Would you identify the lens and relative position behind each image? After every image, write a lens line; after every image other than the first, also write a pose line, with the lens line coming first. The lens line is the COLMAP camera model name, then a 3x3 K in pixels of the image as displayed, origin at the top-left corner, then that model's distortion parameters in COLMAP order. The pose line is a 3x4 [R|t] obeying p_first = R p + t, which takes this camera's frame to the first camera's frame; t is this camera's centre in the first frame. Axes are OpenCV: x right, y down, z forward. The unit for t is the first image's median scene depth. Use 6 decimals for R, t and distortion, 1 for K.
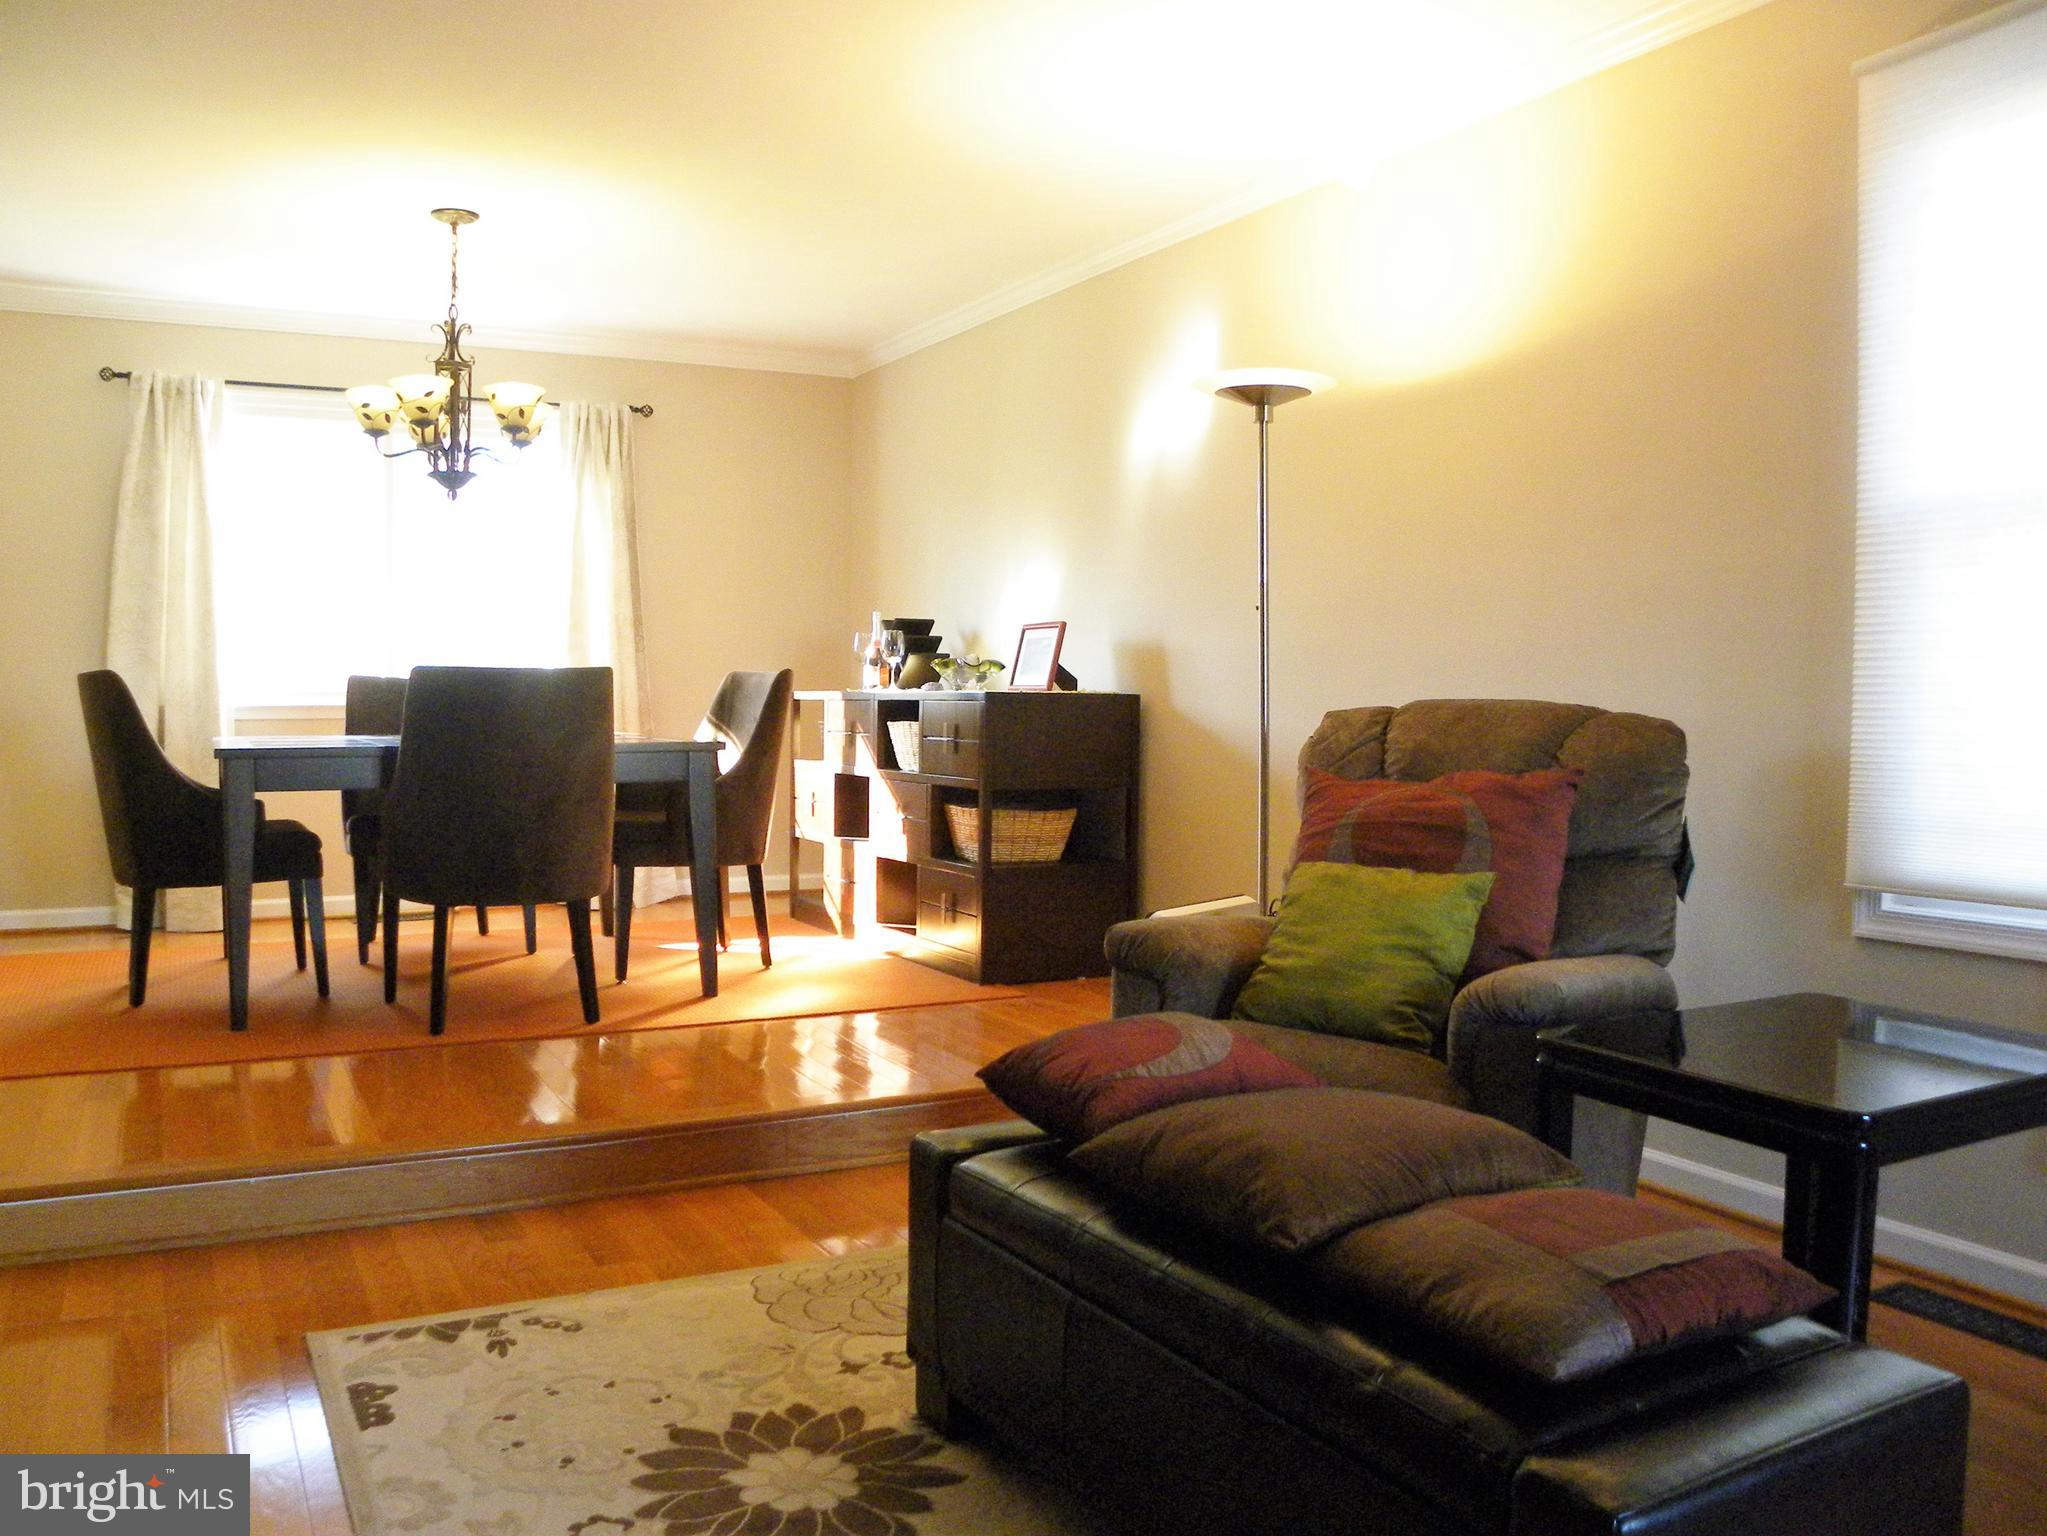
lens RADIAL K [[1629.7, 0, 999.2], [0, 1629.7, 785.8], [0, 0, 1]] dist [-0.150956, 0.082857]
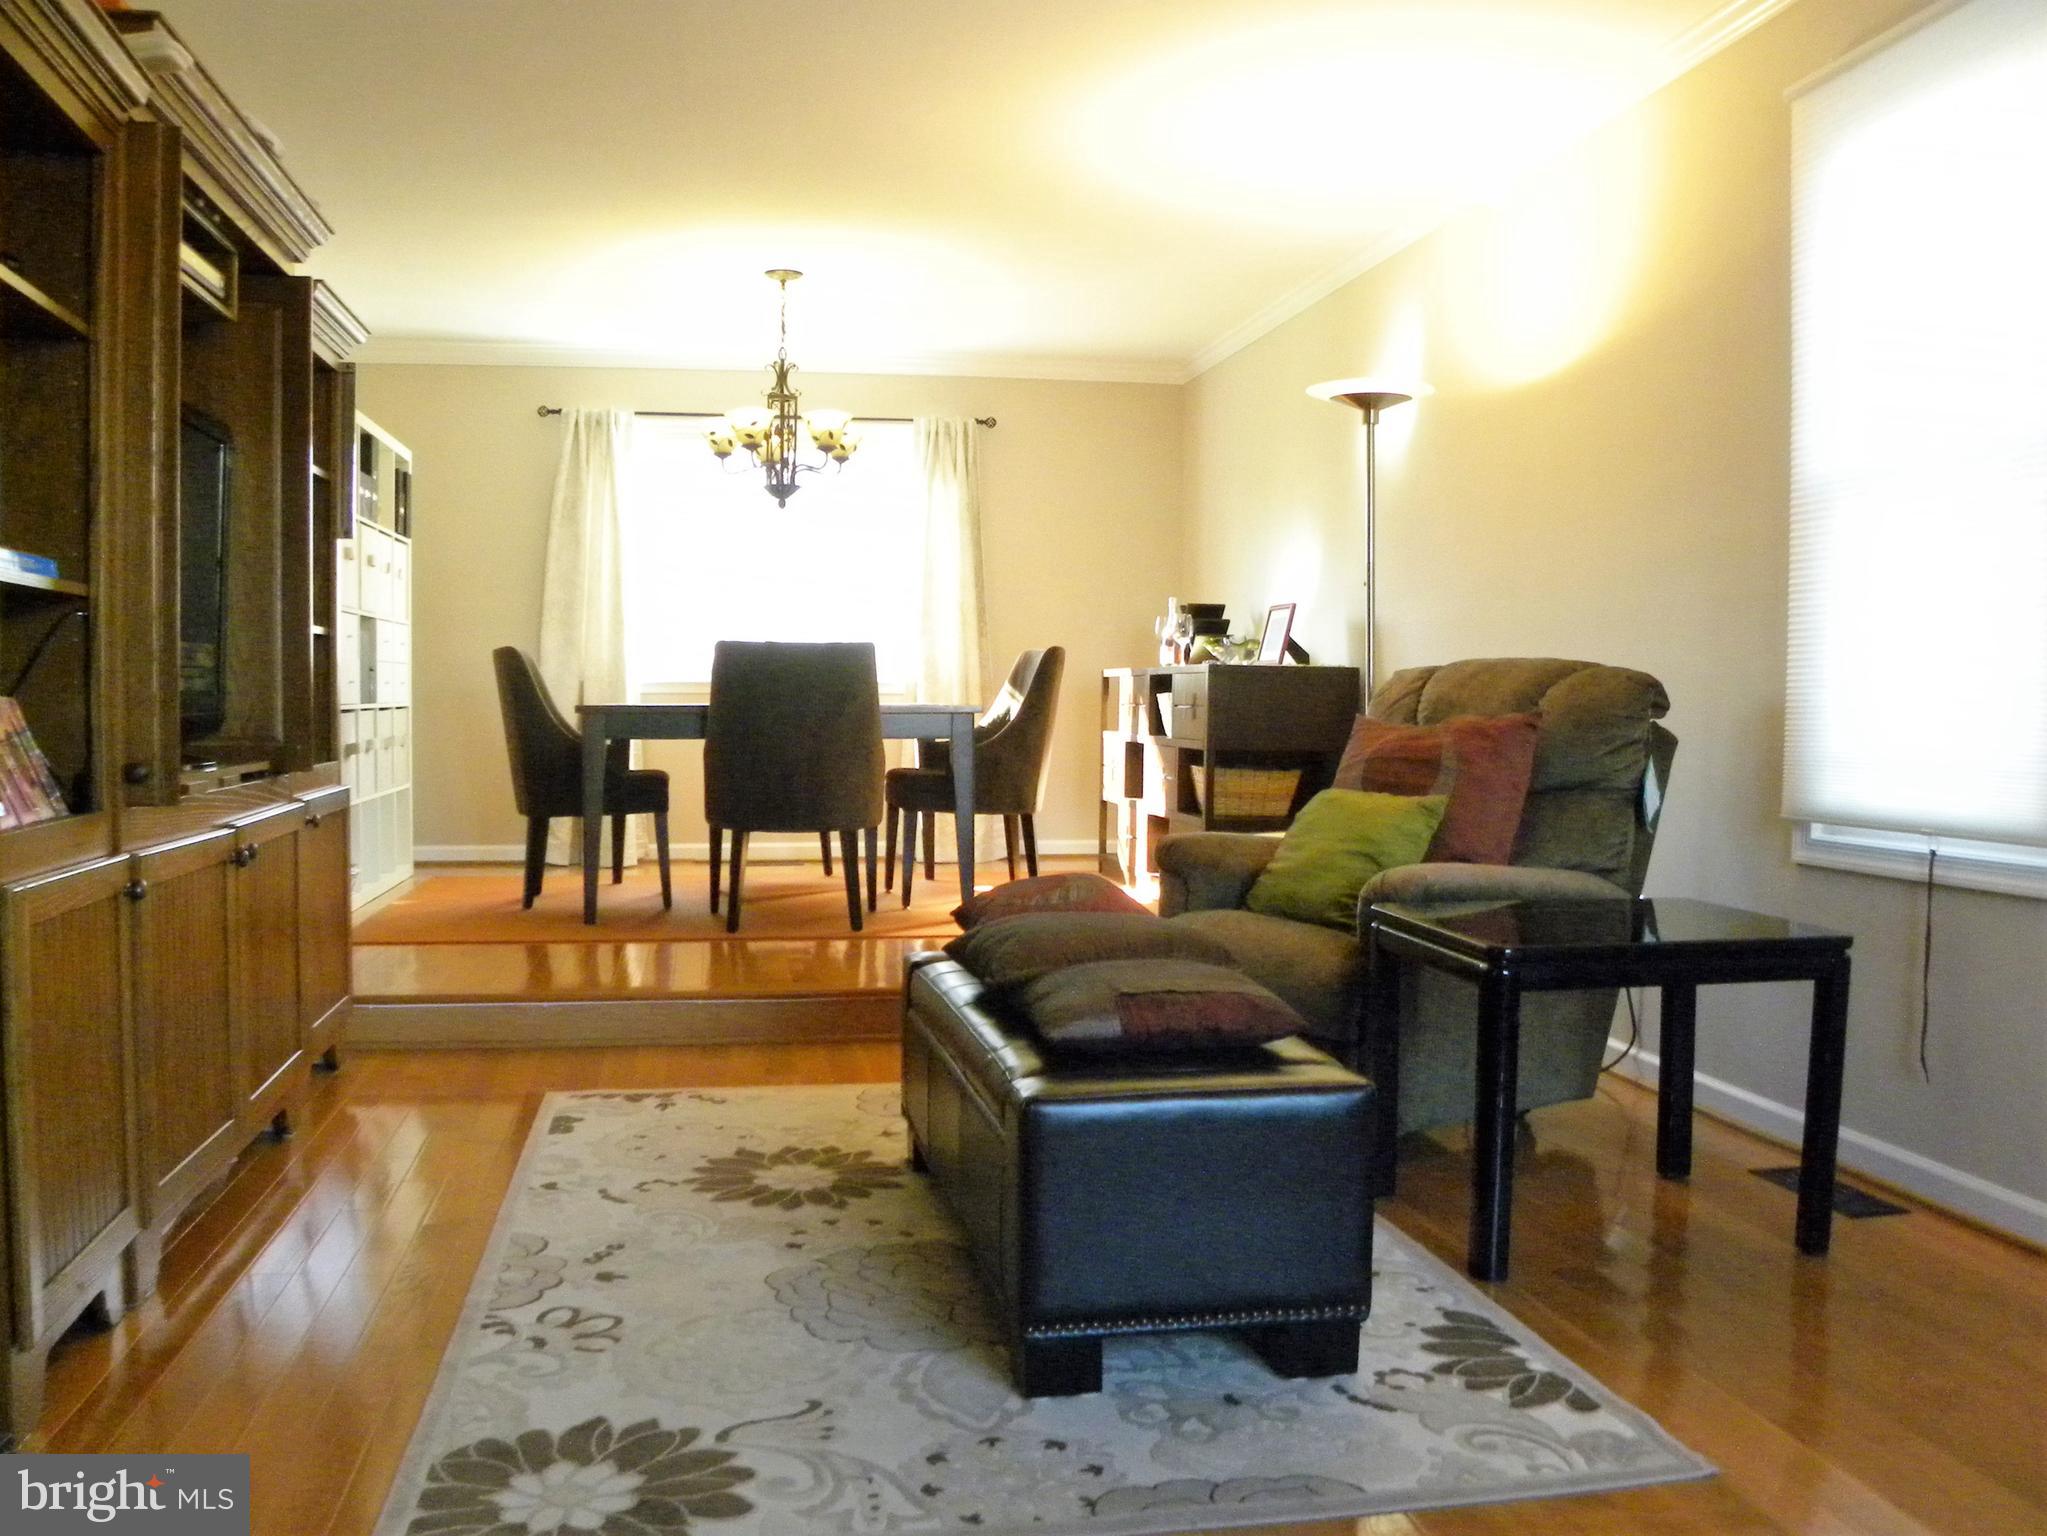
lens RADIAL K [[1731.1, 0, 1011.4], [0, 1731.1, 780.8], [0, 0, 1]] dist [-0.149503, 0.115542]
pose [[0.950140, 0.016287, -0.311399, 0.224860], [-0.018904, 0.999807, -0.005386, 0.031574], [0.311251, 0.011004, 0.950264, -0.183120]]
